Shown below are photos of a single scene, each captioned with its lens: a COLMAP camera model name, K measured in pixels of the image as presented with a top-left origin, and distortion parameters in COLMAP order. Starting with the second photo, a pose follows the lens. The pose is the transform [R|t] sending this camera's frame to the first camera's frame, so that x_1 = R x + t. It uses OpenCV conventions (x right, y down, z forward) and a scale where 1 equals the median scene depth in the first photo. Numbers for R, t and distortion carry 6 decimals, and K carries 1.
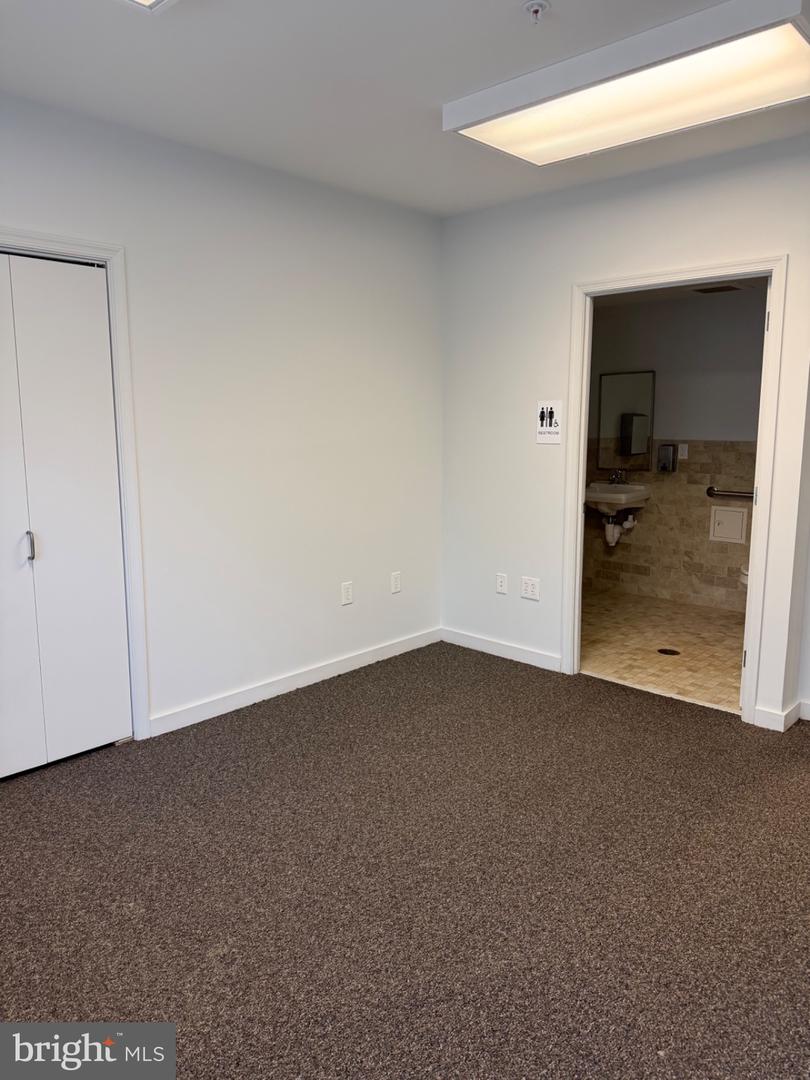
lens RADIAL K [[757.6, 0, 404.7], [0, 757.6, 543.9], [0, 0, 1]] dist [0.100242, -0.120996]
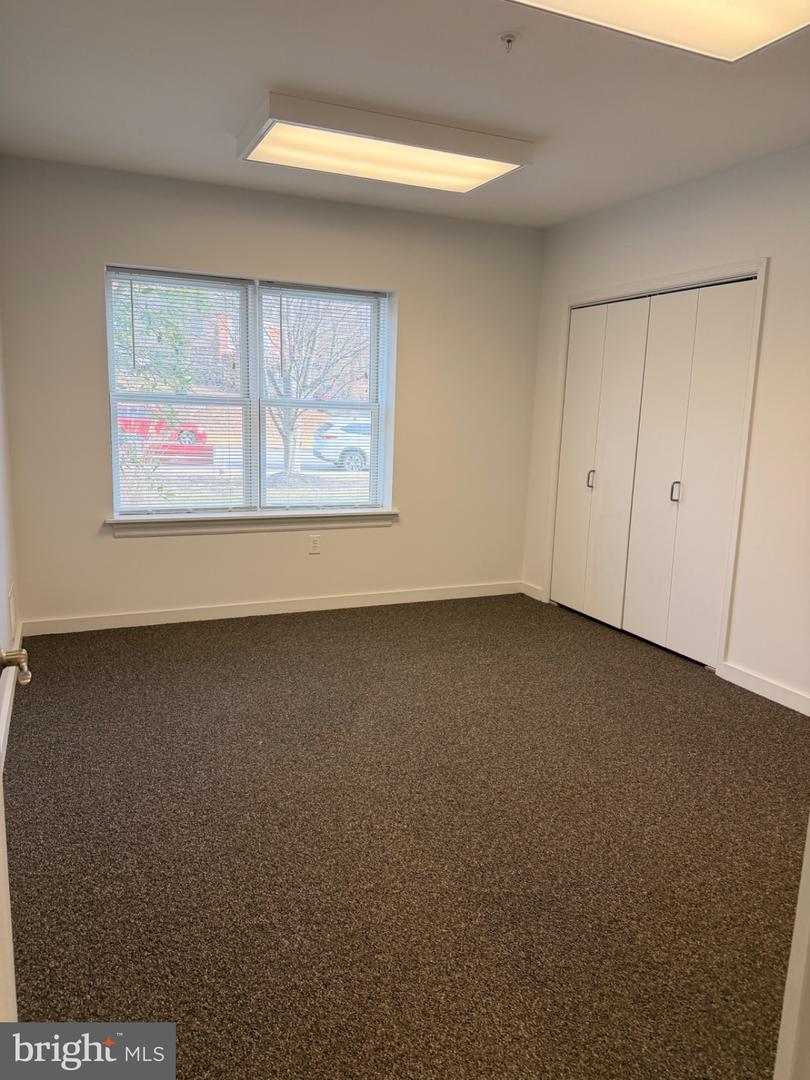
lens RADIAL K [[757.6, 0, 404.7], [0, 757.6, 543.9], [0, 0, 1]] dist [0.100242, -0.120996]
pose [[-0.386299, 0.155881, -0.909106, 0.737577], [-0.187781, 0.951684, 0.242974, -0.112652], [0.903057, 0.264573, -0.338363, 0.755471]]
